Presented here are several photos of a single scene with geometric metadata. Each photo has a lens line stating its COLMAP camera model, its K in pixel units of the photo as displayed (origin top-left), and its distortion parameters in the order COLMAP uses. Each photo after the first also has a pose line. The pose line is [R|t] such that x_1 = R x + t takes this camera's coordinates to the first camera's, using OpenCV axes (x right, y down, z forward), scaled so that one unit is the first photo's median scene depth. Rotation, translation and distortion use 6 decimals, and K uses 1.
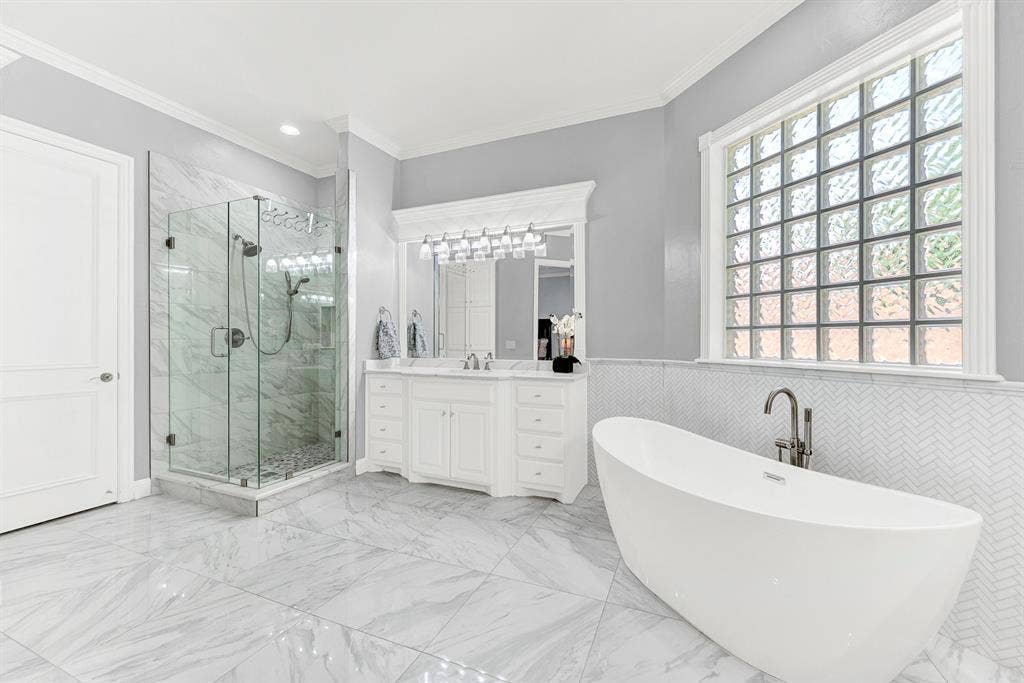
lens RADIAL K [[416.7, 0, 509.9], [0, 416.7, 338.8], [0, 0, 1]] dist [-0.001096, -0.000219]
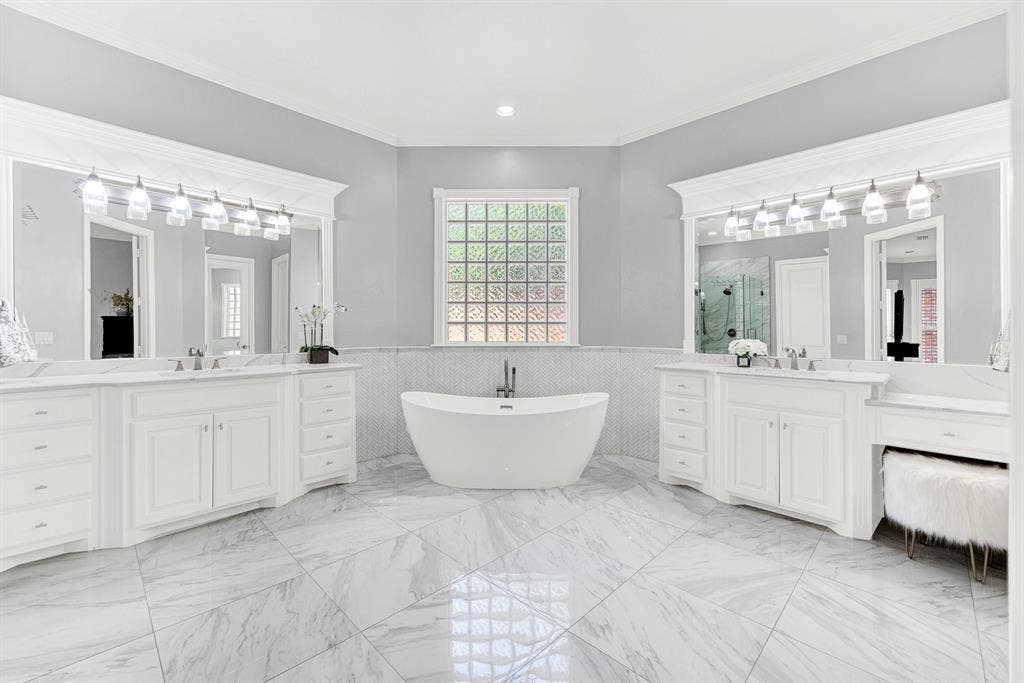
lens RADIAL K [[416.7, 0, 507.3], [0, 416.7, 334.4], [0, 0, 1]] dist [-0.001096, -0.000219]
pose [[0.367178, -0.003263, 0.930145, -0.695423], [0.001076, 0.999995, 0.003083, 0.009394], [-0.930150, -0.000131, 0.367180, 0.221398]]
